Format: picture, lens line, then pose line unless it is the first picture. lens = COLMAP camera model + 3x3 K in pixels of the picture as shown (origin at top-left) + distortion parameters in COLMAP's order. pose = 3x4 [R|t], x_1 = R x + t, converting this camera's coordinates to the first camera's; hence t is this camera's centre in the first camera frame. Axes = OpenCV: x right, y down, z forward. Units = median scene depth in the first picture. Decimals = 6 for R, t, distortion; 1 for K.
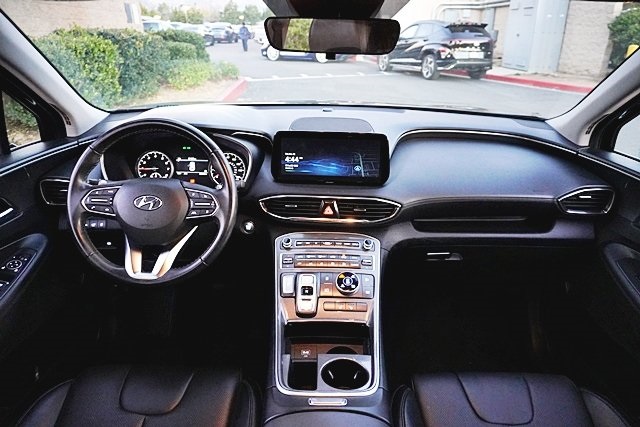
lens RADIAL K [[429.5, 0, 321.9], [0, 429.5, 213.1], [0, 0, 1]] dist [-0.042320, 0.025721]
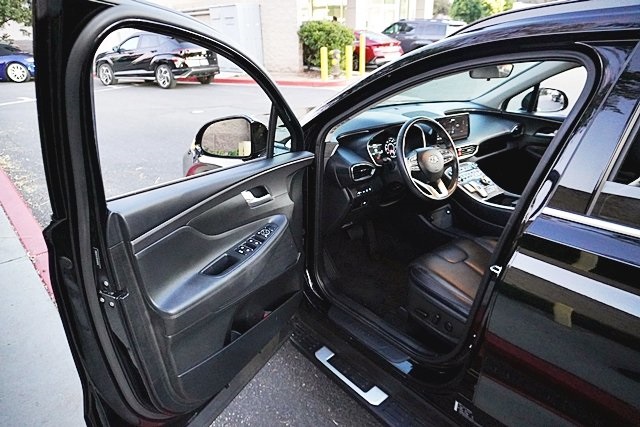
lens RADIAL K [[429.5, 0, 325.8], [0, 429.5, 213.1], [0, 0, 1]] dist [-0.042320, 0.025721]
pose [[0.750079, -0.270739, 0.603391, -1.681697], [0.275448, 0.957357, 0.087152, -0.087153], [-0.601257, 0.100832, 0.792669, -0.182391]]
